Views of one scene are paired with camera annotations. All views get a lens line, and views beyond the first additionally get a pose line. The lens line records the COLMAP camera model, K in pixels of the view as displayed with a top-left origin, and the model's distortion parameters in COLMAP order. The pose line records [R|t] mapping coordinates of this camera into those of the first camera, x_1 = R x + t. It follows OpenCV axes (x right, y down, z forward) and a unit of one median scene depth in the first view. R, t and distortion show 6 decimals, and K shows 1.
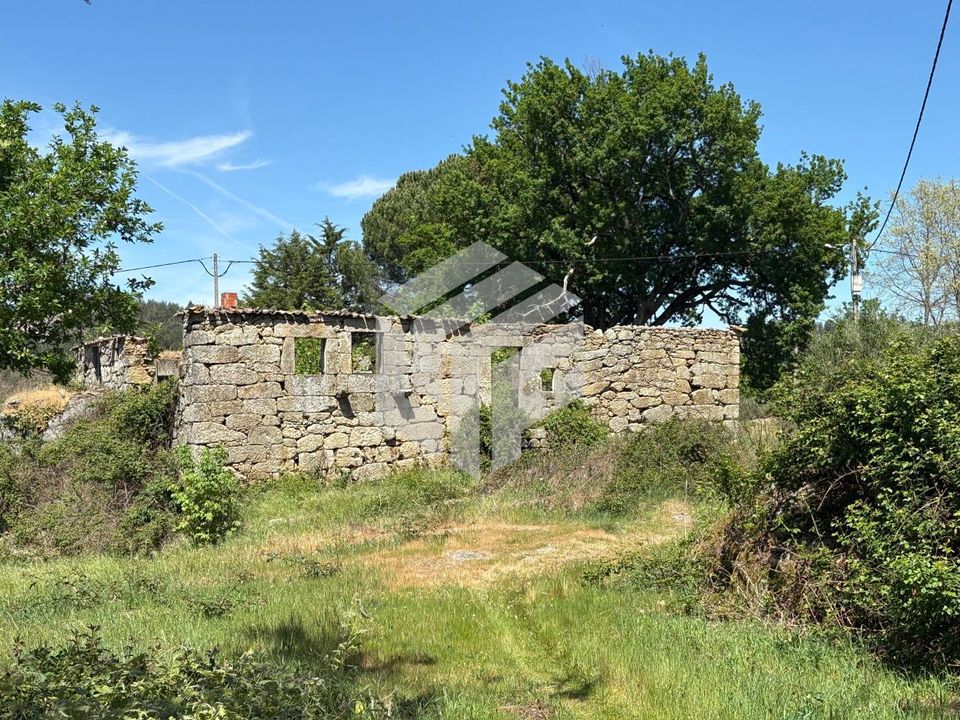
lens RADIAL K [[663.9, 0, 480.0], [0, 663.9, 360.0], [0, 0, 1]] dist [0.103690, -0.138268]
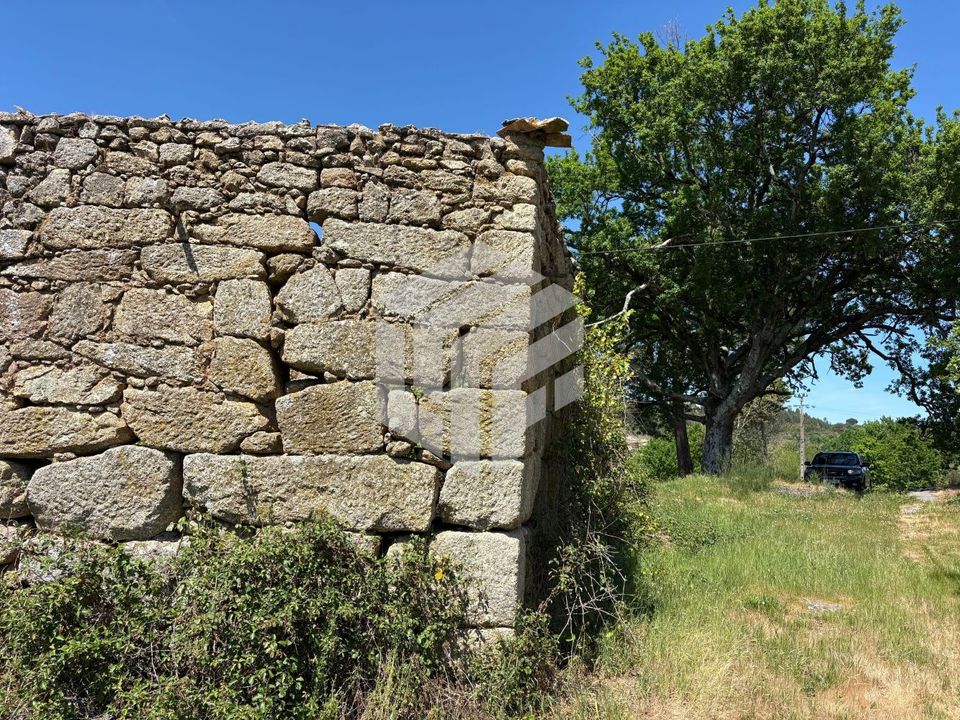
lens RADIAL K [[588.6, 0, 479.5], [0, 588.6, 371.1], [0, 0, 1]] dist [0.037406, -0.053596]
pose [[0.958097, 0.005197, -0.286397, 0.435187], [-0.025949, 0.997299, -0.068713, 0.051570], [0.285266, 0.073265, 0.955644, 0.828065]]
